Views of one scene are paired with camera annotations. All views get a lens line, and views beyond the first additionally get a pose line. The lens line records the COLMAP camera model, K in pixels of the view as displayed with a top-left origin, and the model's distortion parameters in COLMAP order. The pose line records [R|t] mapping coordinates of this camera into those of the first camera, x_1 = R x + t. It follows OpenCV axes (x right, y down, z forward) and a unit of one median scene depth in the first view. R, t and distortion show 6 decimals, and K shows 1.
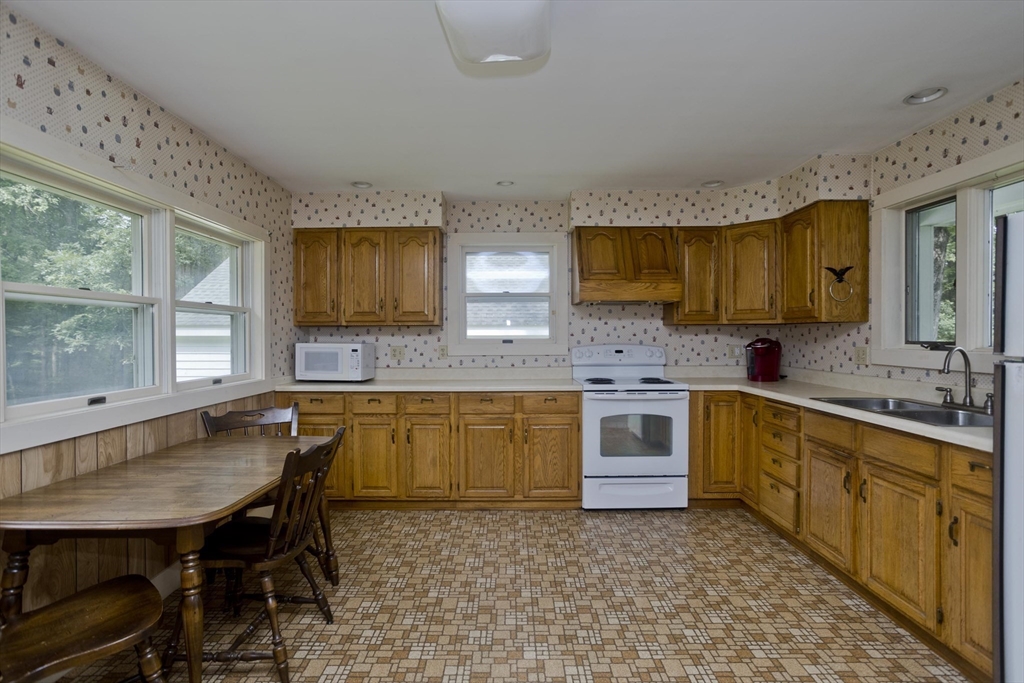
lens RADIAL K [[486.9, 0, 514.8], [0, 486.9, 338.8], [0, 0, 1]] dist [-0.044988, 0.028720]
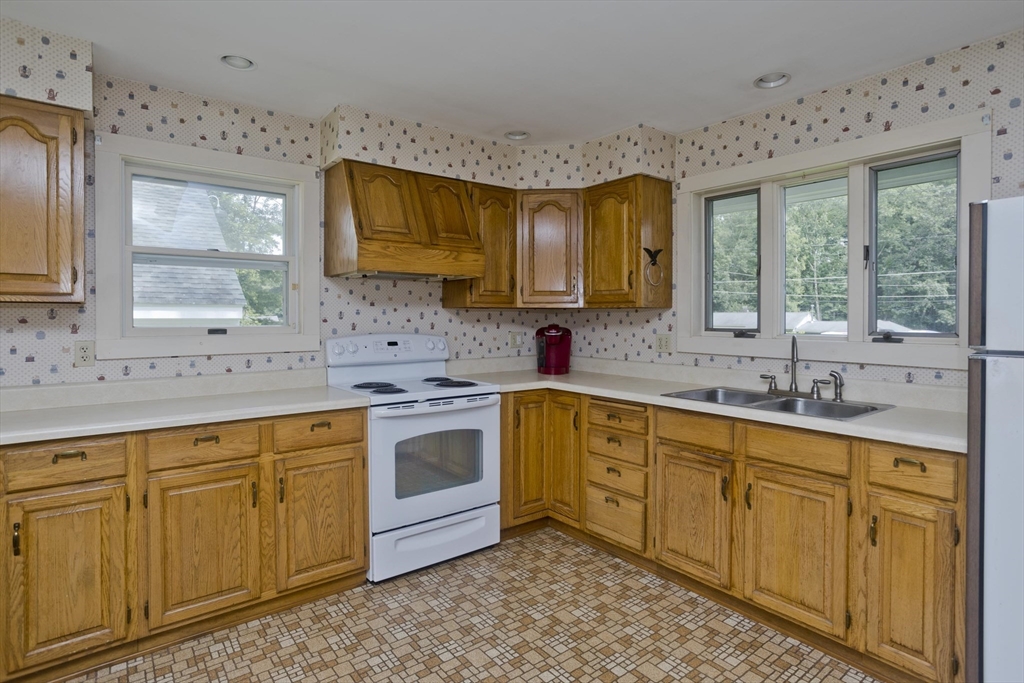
lens RADIAL K [[530.4, 0, 507.9], [0, 530.4, 319.8], [0, 0, 1]] dist [-0.051381, 0.033704]
pose [[0.793608, 0.000521, 0.608429, -0.148367], [0.000286, 0.999999, -0.001229, -0.009461], [-0.608429, 0.001150, 0.793607, 0.313811]]
